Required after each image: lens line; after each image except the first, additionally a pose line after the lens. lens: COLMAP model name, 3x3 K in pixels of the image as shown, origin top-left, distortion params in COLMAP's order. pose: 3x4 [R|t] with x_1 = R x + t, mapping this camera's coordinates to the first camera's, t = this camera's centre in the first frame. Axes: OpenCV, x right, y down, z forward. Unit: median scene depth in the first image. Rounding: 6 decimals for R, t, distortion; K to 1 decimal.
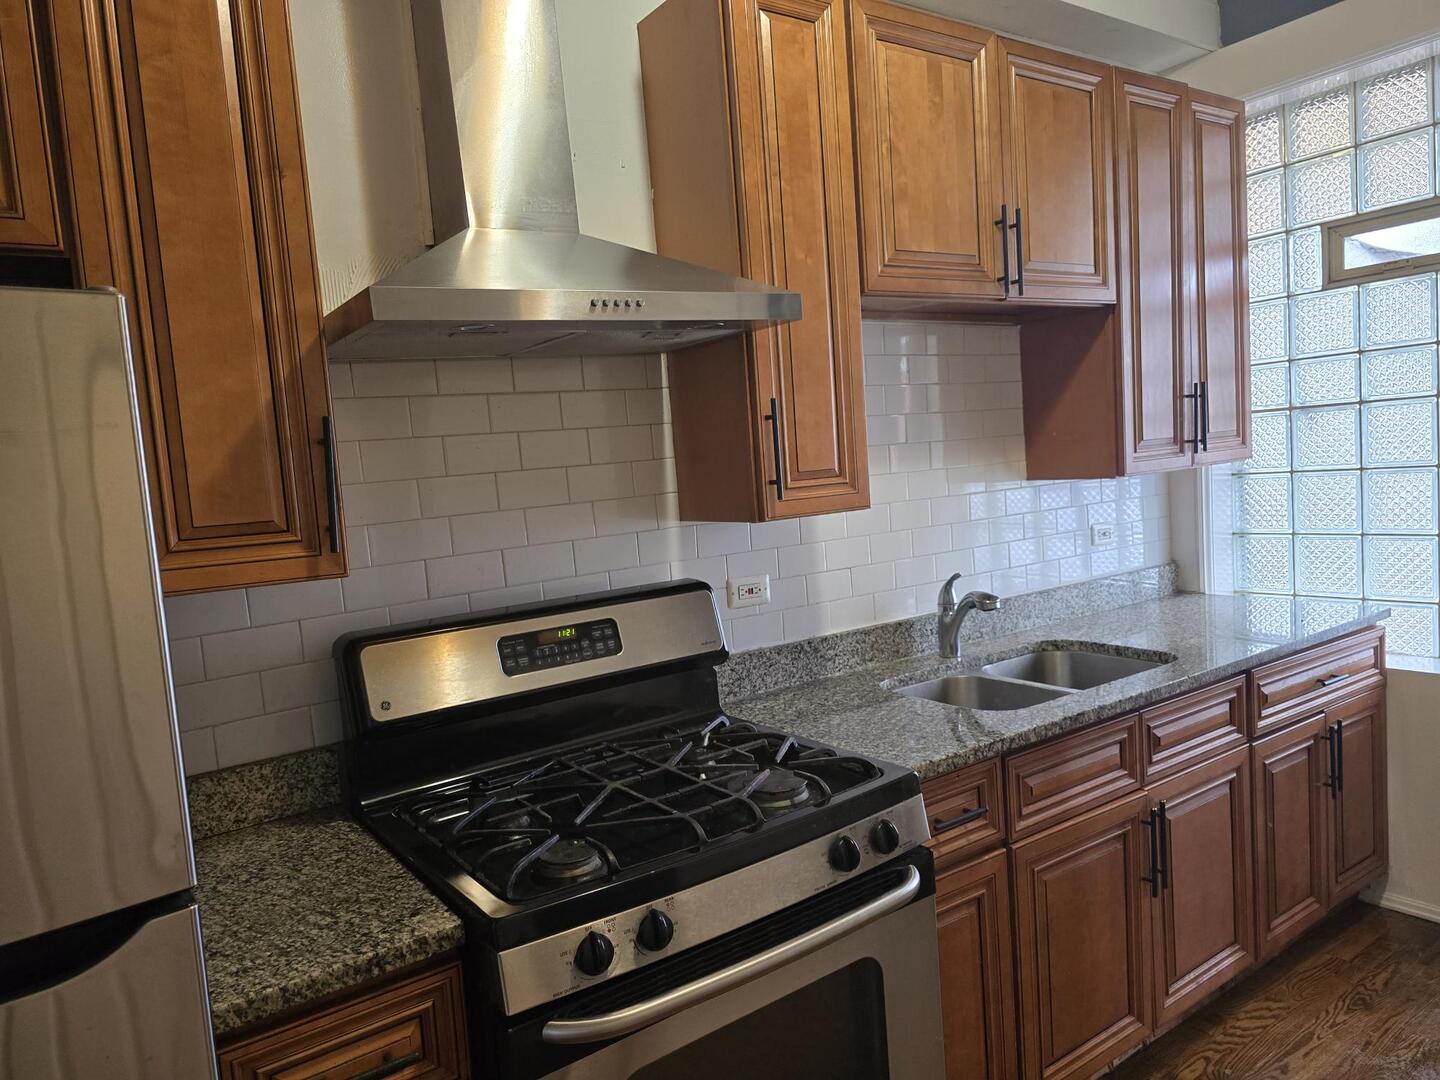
lens RADIAL K [[977.8, 0, 727.2], [0, 977.8, 546.1], [0, 0, 1]] dist [0.060985, -0.058830]
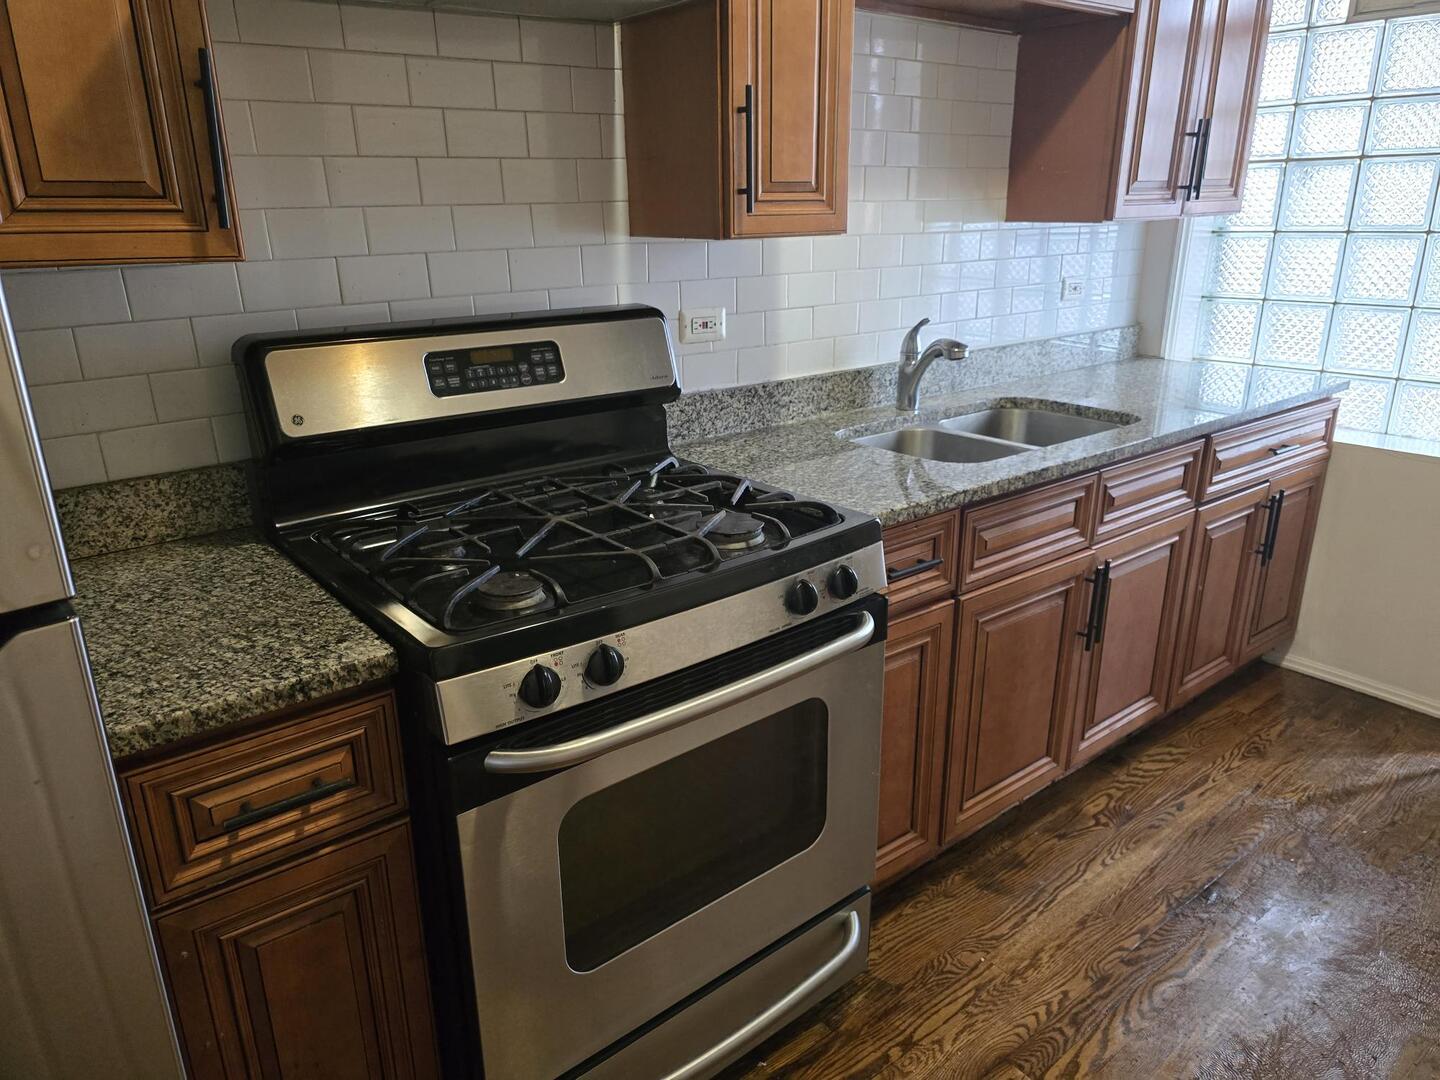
lens RADIAL K [[982.4, 0, 721.3], [0, 982.4, 541.5], [0, 0, 1]] dist [0.068902, -0.075280]
pose [[0.996734, 0.038935, 0.070742, -0.018979], [-0.054556, 0.970589, 0.234480, 0.027291], [-0.059532, -0.237573, 0.969544, 0.062200]]
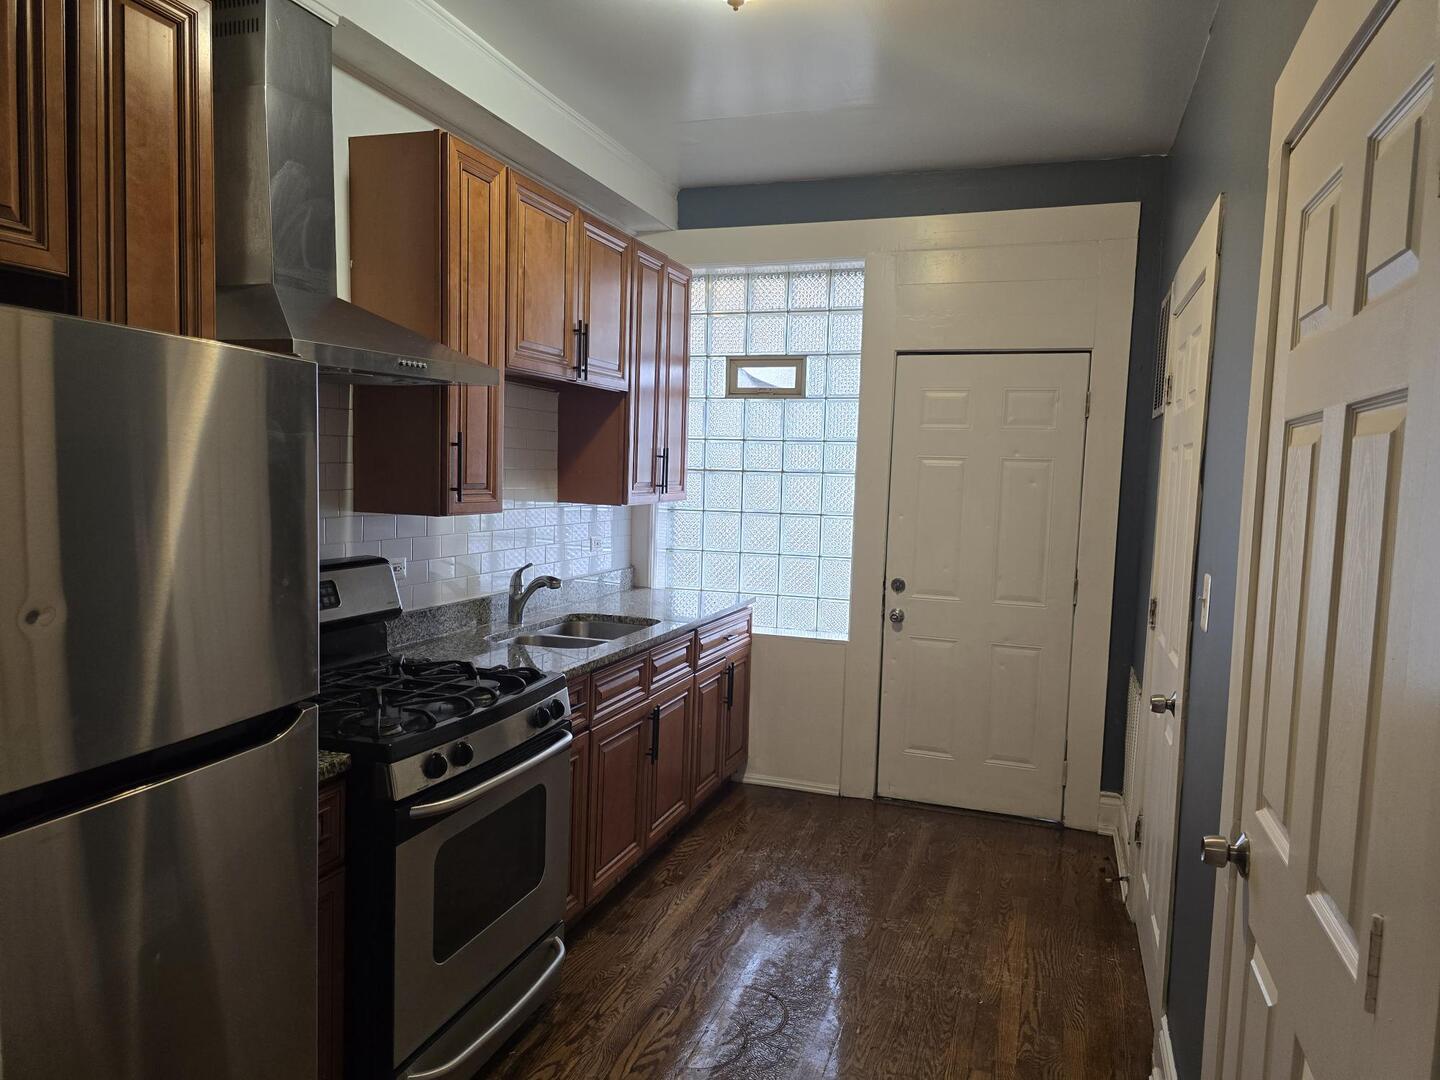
lens RADIAL K [[920.8, 0, 753.3], [0, 920.8, 547.4], [0, 0, 1]] dist [0.065471, -0.063563]
pose [[0.797908, 0.047989, 0.600866, -0.361497], [-0.035290, 0.998835, -0.032910, 0.043129], [-0.601745, 0.005055, 0.798672, -0.308908]]
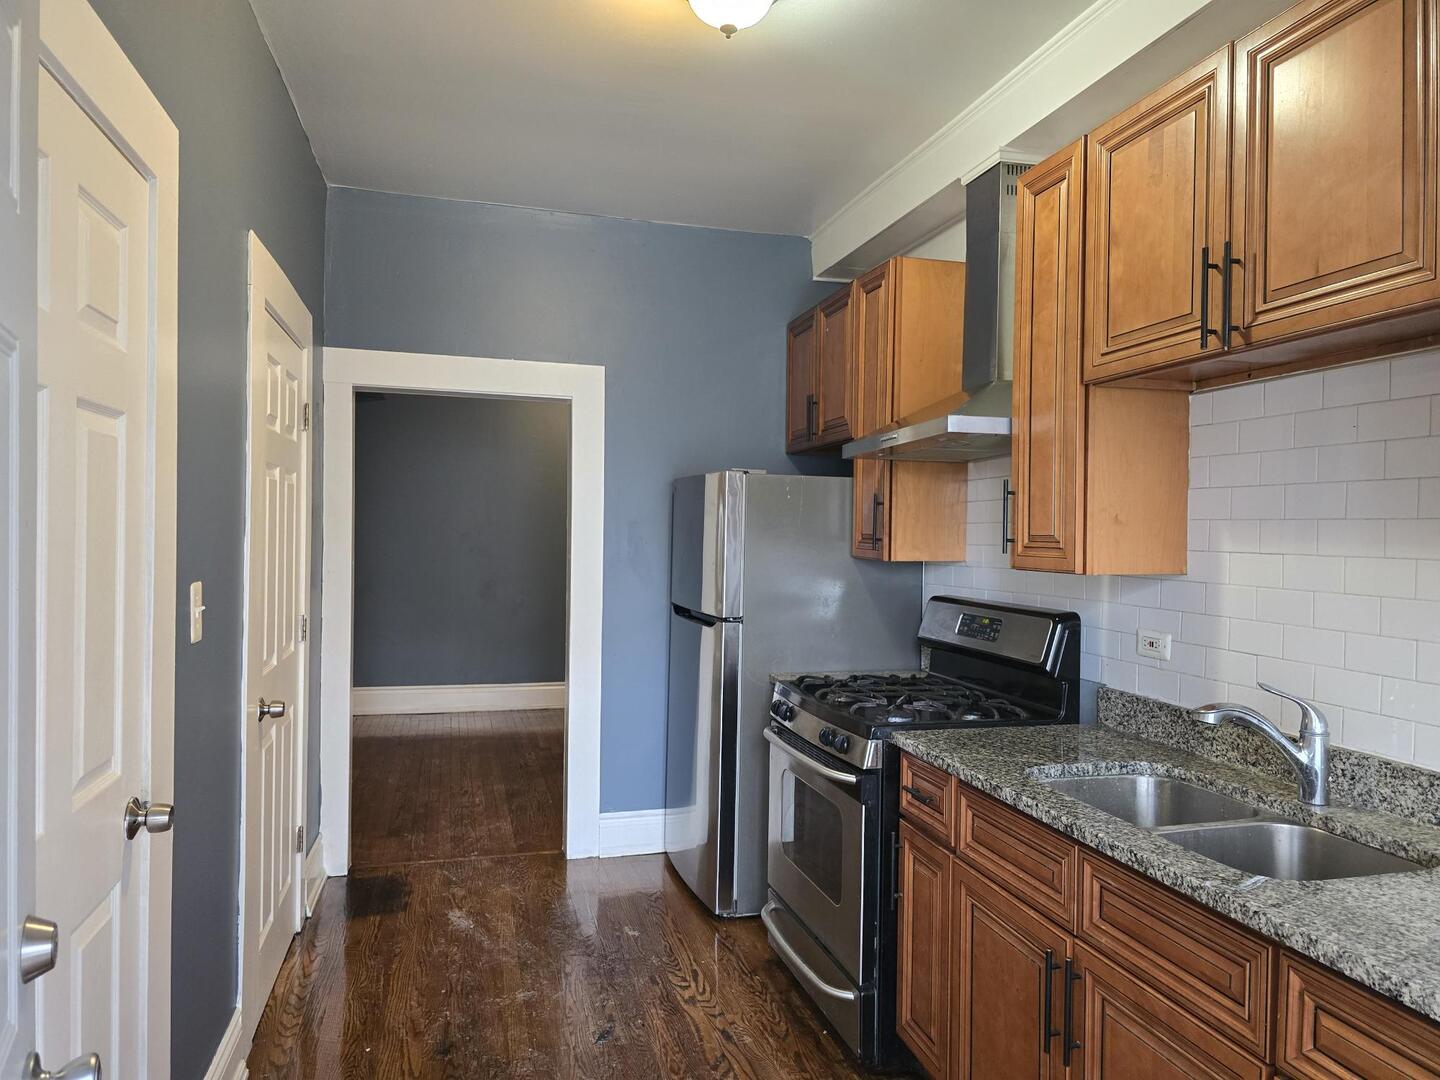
lens RADIAL K [[982.4, 0, 721.3], [0, 982.4, 541.5], [0, 0, 1]] dist [0.068902, -0.075280]
pose [[-0.346296, 0.077209, -0.934943, 1.307152], [-0.079045, 0.990662, 0.111088, -0.164325], [0.934789, 0.112372, -0.336959, 0.970734]]
